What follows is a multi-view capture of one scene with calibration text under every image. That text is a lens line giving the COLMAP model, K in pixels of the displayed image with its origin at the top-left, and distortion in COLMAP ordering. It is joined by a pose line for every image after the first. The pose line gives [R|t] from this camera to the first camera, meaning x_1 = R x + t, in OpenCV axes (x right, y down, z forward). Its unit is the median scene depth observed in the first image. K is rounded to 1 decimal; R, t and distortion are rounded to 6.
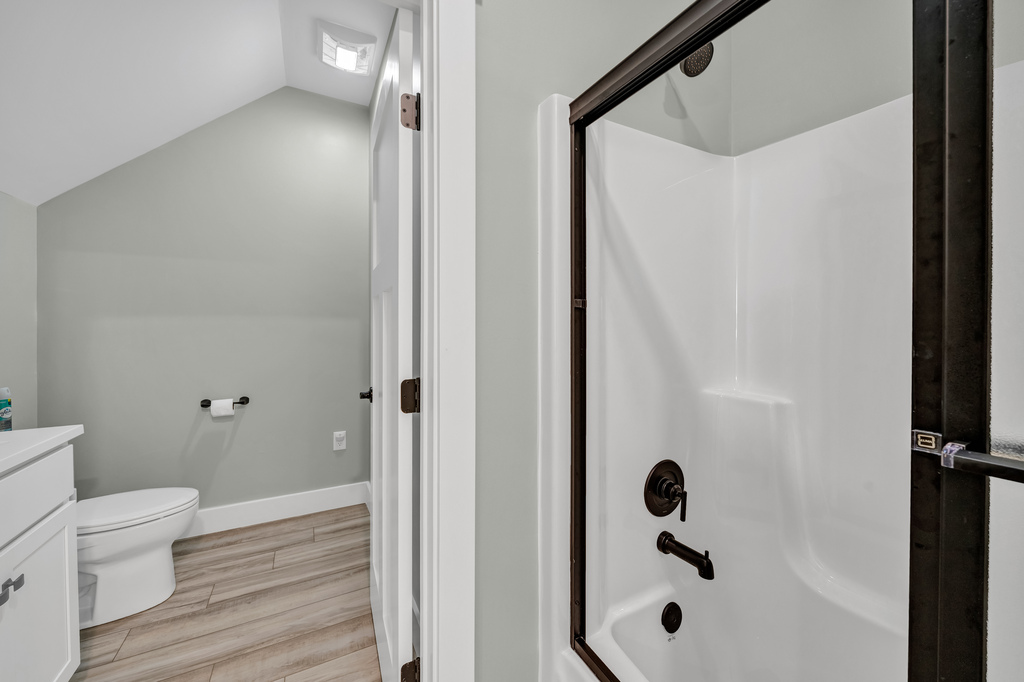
lens RADIAL K [[384.6, 0, 512.9], [0, 384.6, 333.6], [0, 0, 1]] dist [-0.001491, -0.000045]
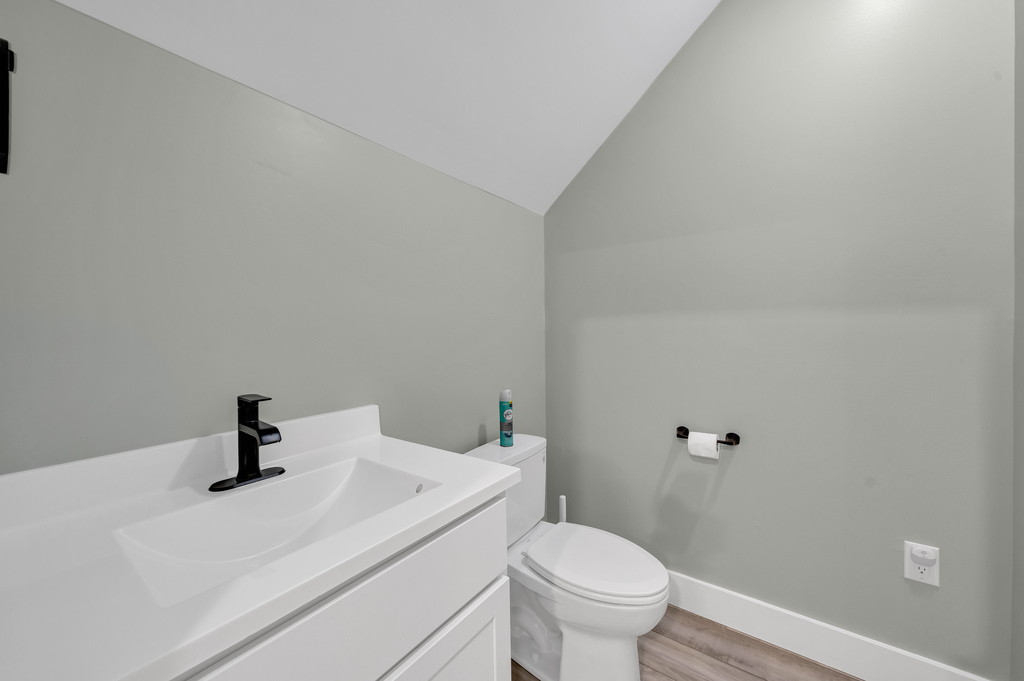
lens RADIAL K [[384.6, 0, 511.3], [0, 384.6, 333.9], [0, 0, 1]] dist [-0.001491, -0.000045]
pose [[0.441882, 0.005249, -0.897058, -0.292318], [-0.005778, 0.999979, 0.003005, -0.004339], [0.897055, 0.003856, 0.441902, 0.388500]]
